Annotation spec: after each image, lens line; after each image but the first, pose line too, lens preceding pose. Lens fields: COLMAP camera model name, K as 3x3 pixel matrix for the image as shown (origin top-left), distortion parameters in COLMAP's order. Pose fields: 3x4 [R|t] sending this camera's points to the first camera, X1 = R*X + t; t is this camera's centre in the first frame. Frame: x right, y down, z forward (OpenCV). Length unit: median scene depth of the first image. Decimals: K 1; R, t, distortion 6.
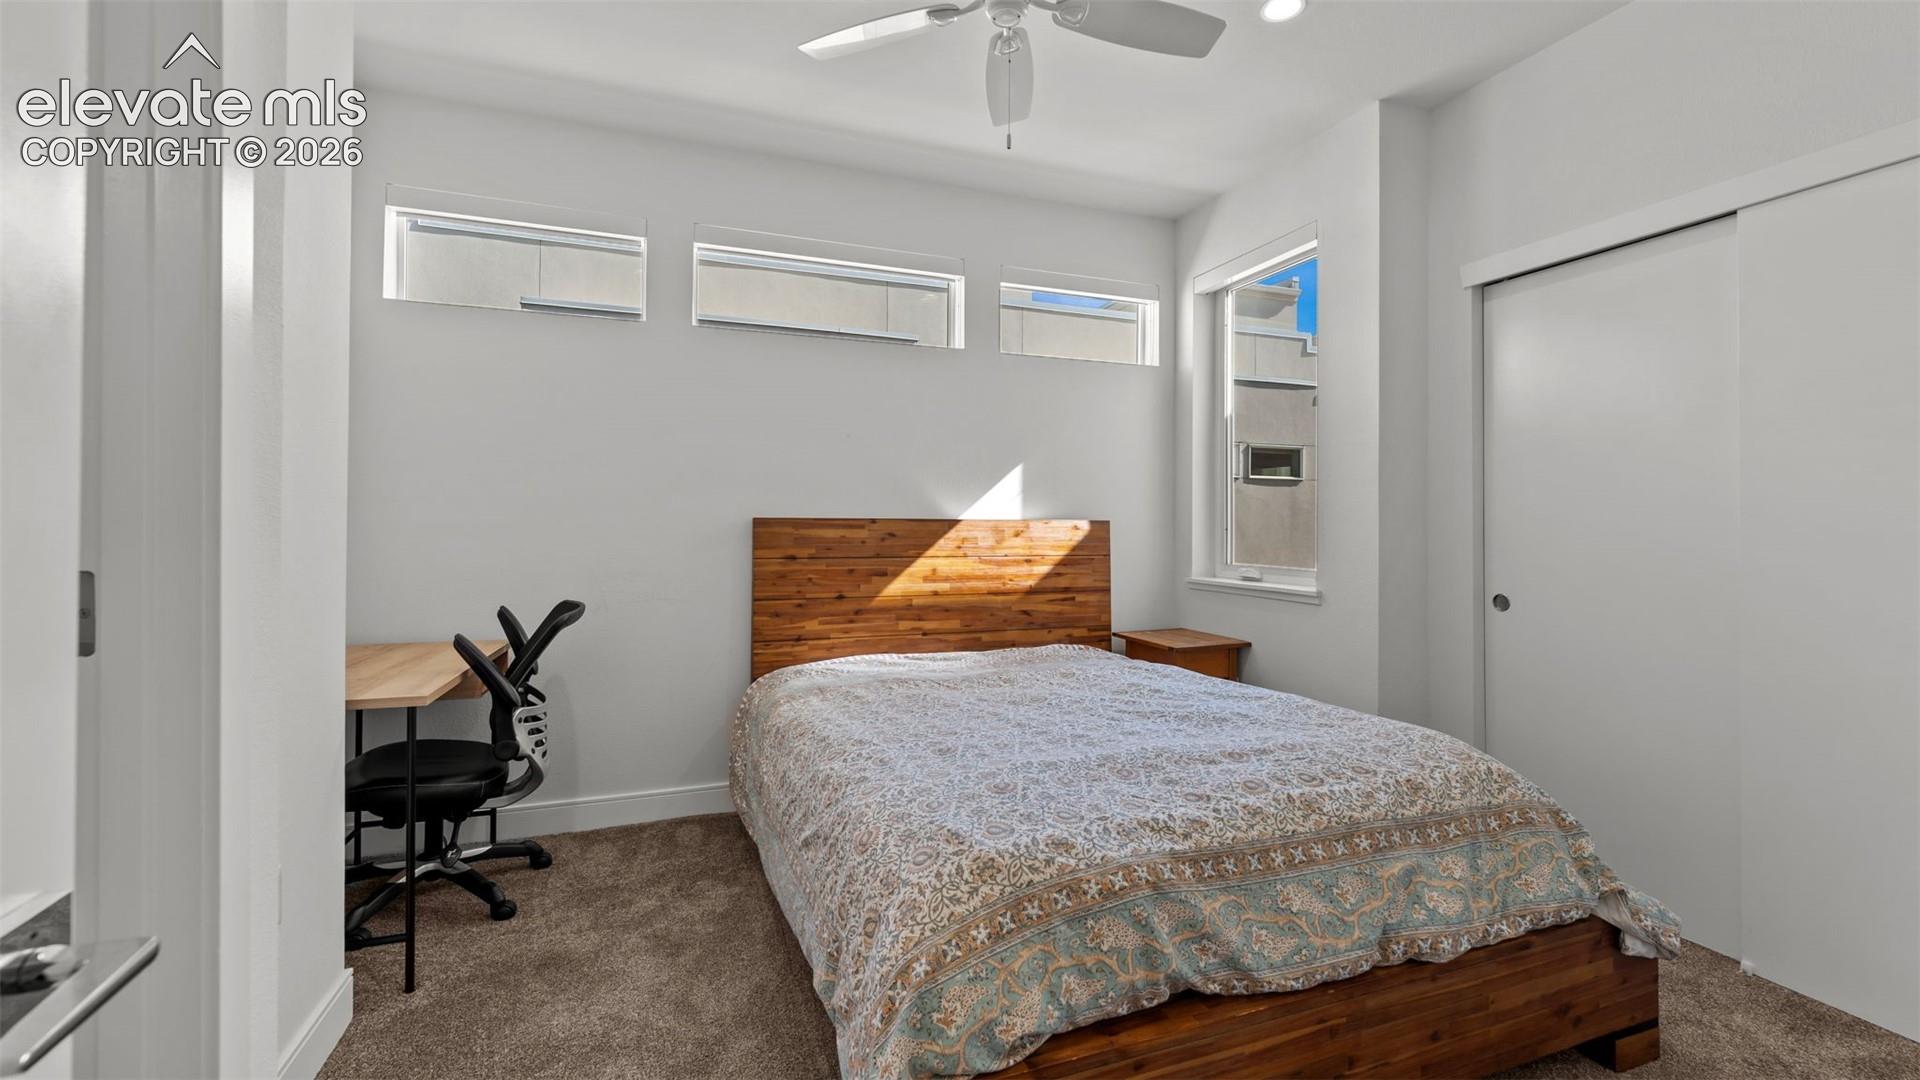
lens RADIAL K [[778.6, 0, 956.3], [0, 778.6, 529.1], [0, 0, 1]] dist [-0.000403, -0.000720]
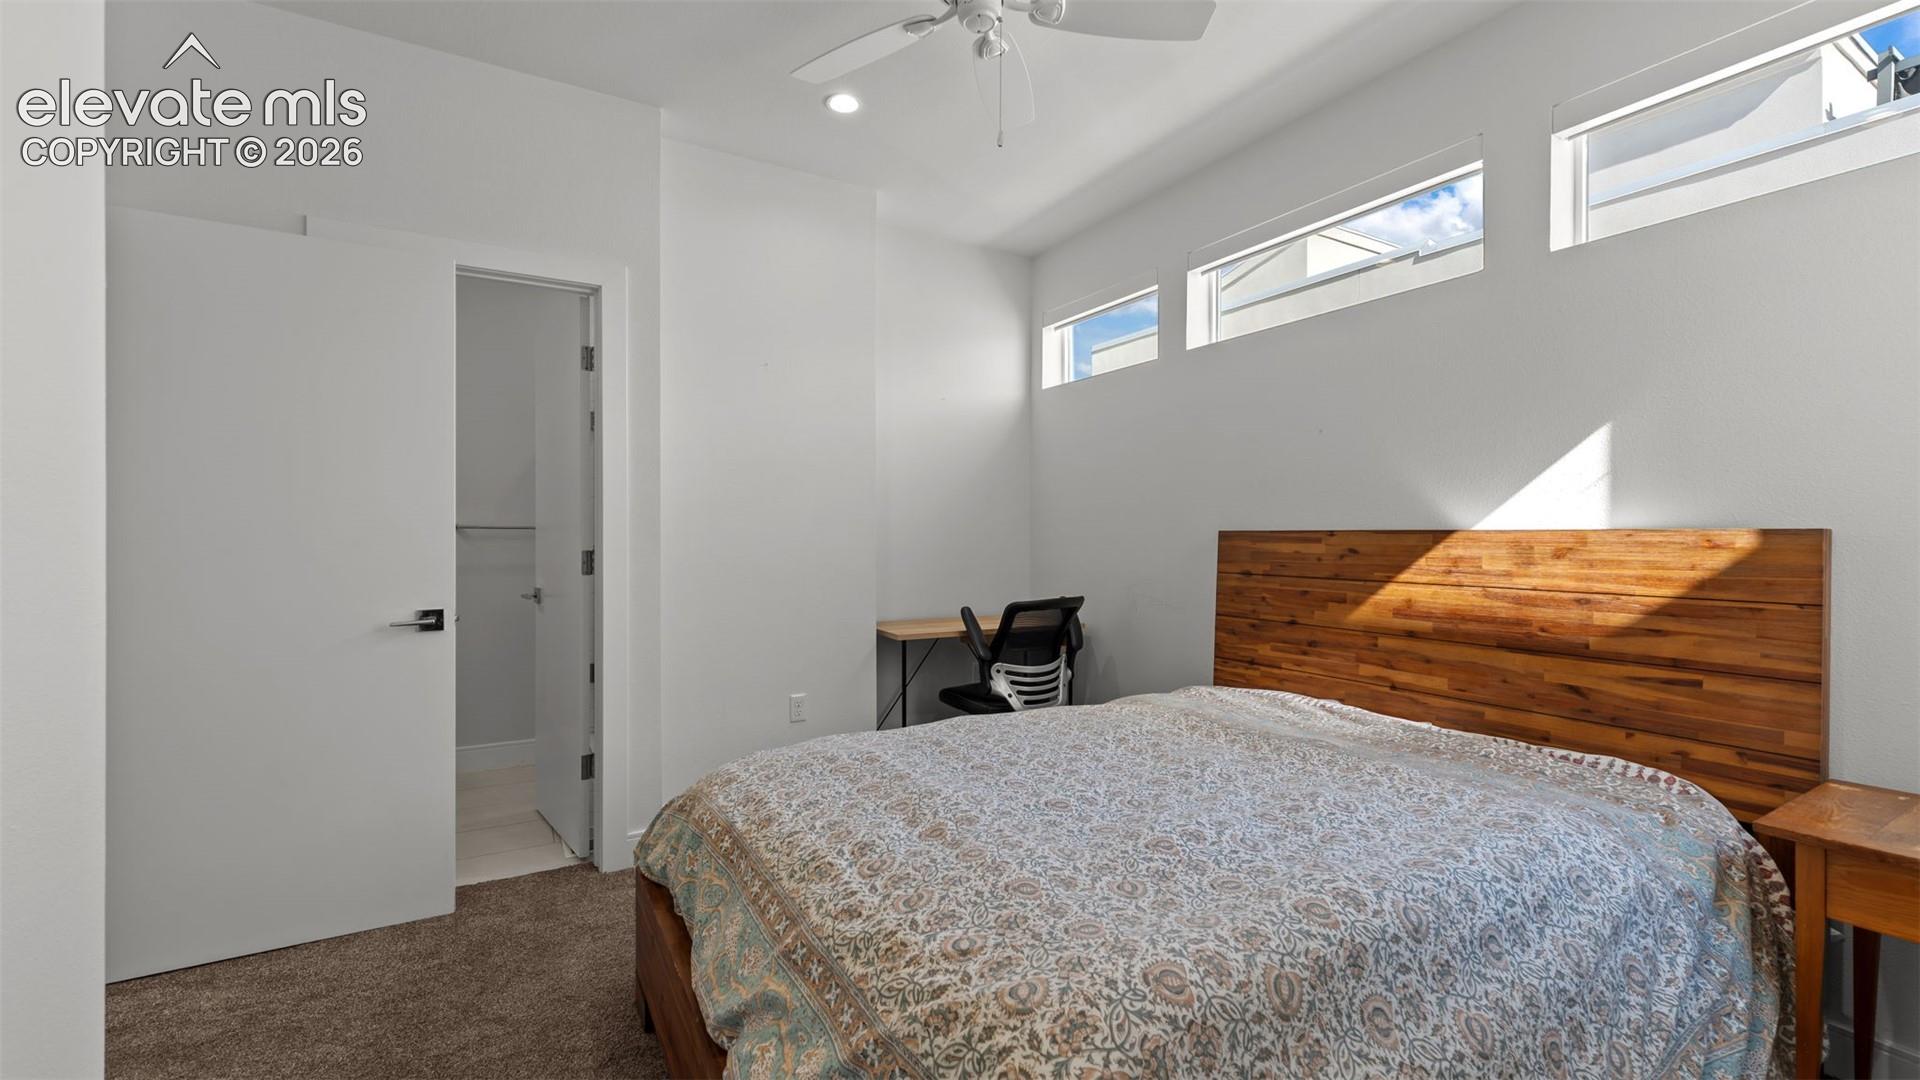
lens RADIAL K [[778.6, 0, 957.3], [0, 778.6, 539.7], [0, 0, 1]] dist [-0.000403, -0.000720]
pose [[0.170720, 0.002066, -0.985317, 0.606013], [-0.006129, 0.999981, 0.001035, -0.002358], [0.985301, 0.005862, 0.170729, 0.468517]]
